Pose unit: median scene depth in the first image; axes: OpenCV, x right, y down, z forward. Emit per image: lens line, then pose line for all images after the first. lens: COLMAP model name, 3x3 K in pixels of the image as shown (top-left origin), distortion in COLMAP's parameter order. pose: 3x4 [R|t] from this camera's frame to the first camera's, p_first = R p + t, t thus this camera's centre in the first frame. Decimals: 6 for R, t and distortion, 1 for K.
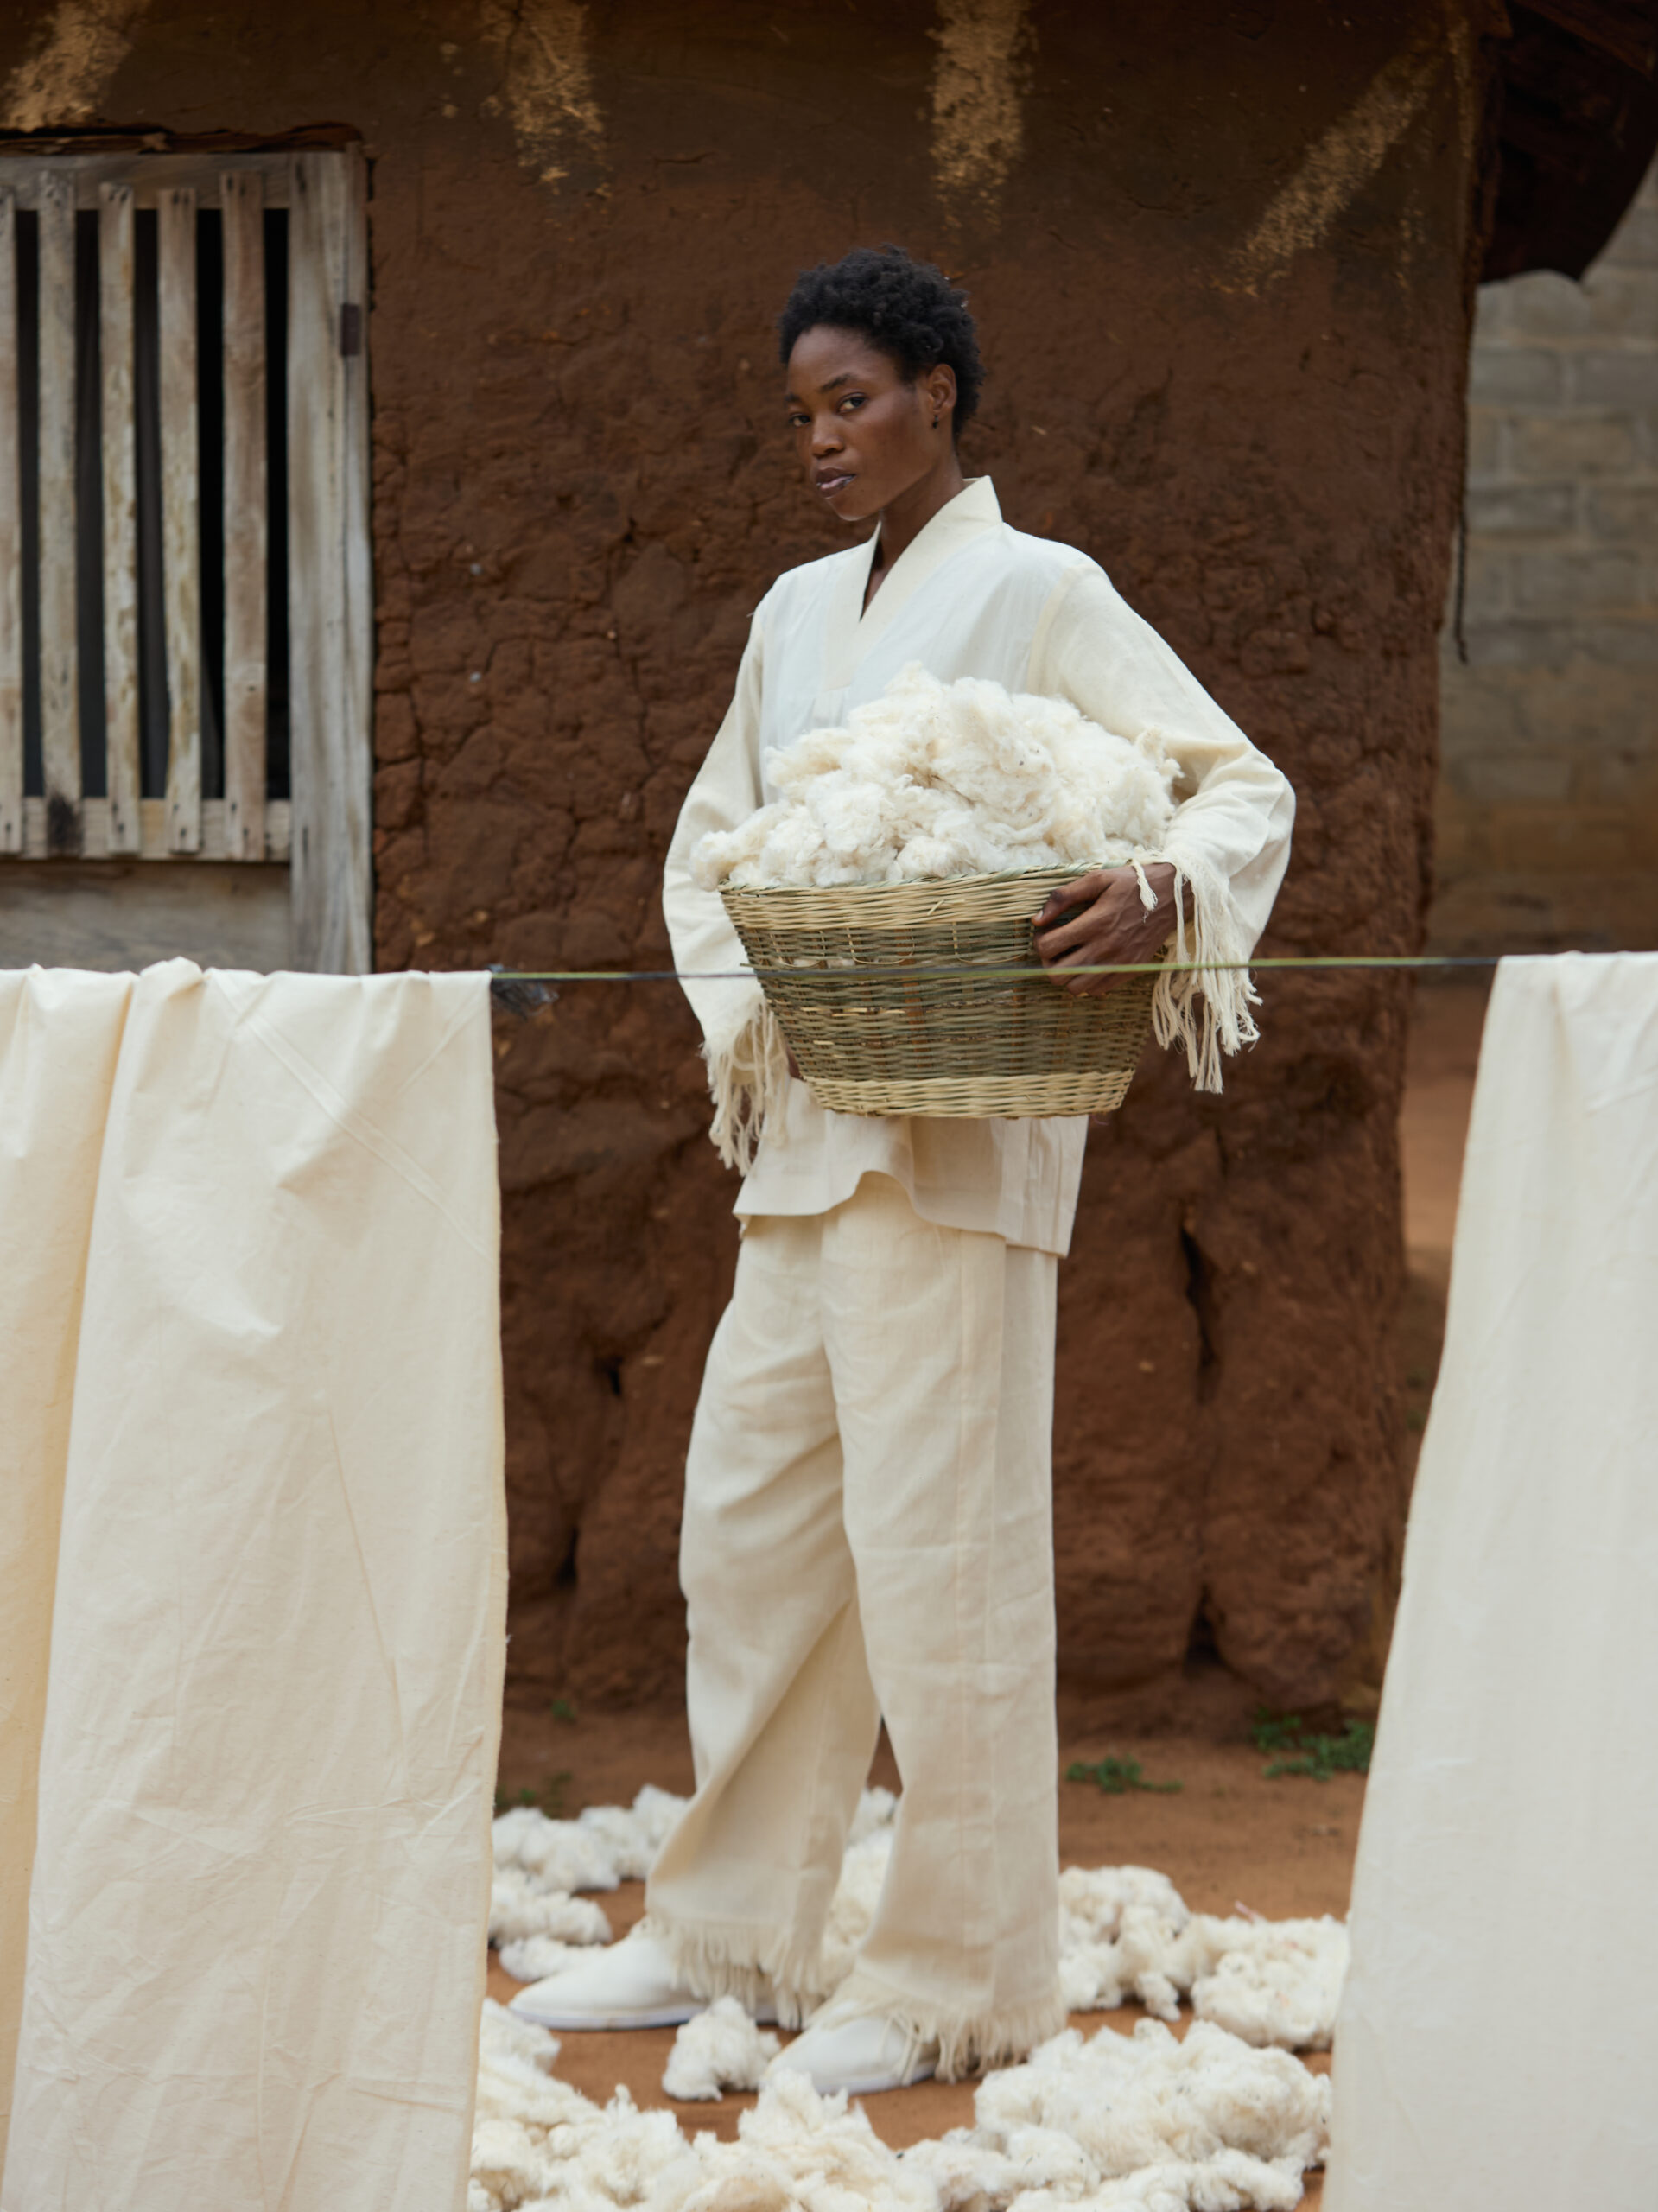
lens RADIAL K [[4816.3, 0, 870.4], [0, 4816.3, 902.9], [0, 0, 1]] dist [-0.014250, 0.000000]
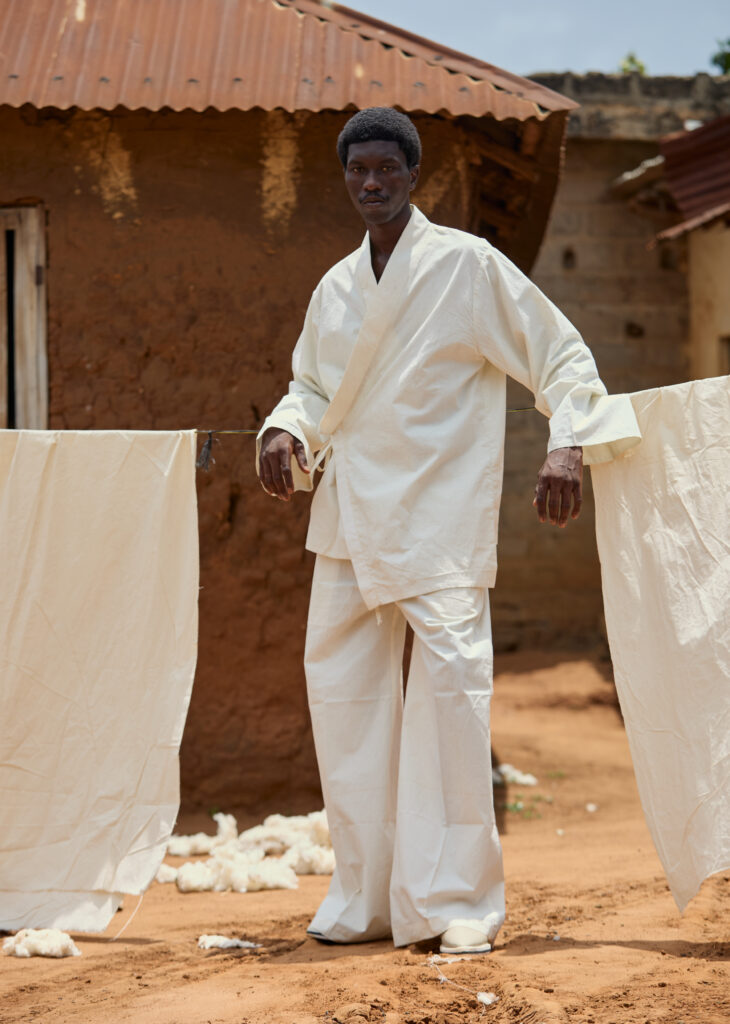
lens RADIAL K [[2707.6, 0, 365.0], [0, 2707.6, 521.5], [0, 0, 1]] dist [-0.102631, 0.000000]
pose [[0.996773, -0.012826, 0.079242, -0.050082], [0.017772, 0.997916, -0.062032, 0.107482], [-0.078281, 0.063240, 0.994923, -0.458358]]
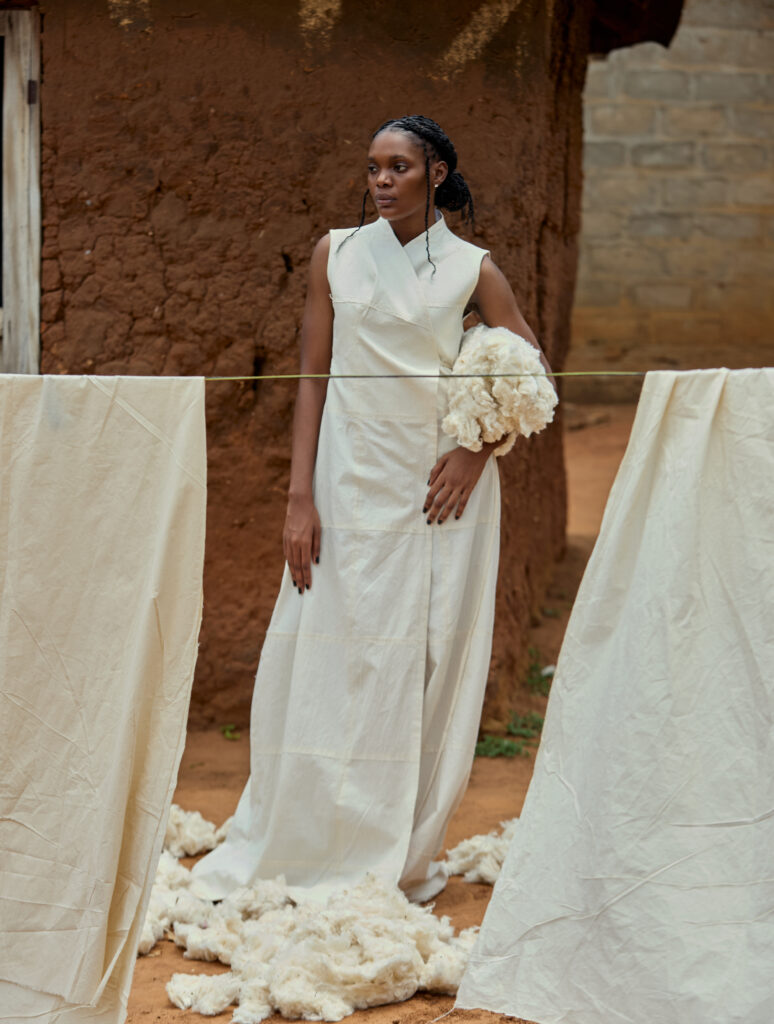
lens RADIAL K [[2794.1, 0, 374.4], [0, 2794.1, 485.1], [0, 0, 1]] dist [-0.137175, 0.000000]
pose [[0.999883, 0.010269, 0.011323, 0.034371], [-0.010756, 0.998981, 0.043837, 0.001609], [-0.010861, -0.043954, 0.998975, -0.265459]]
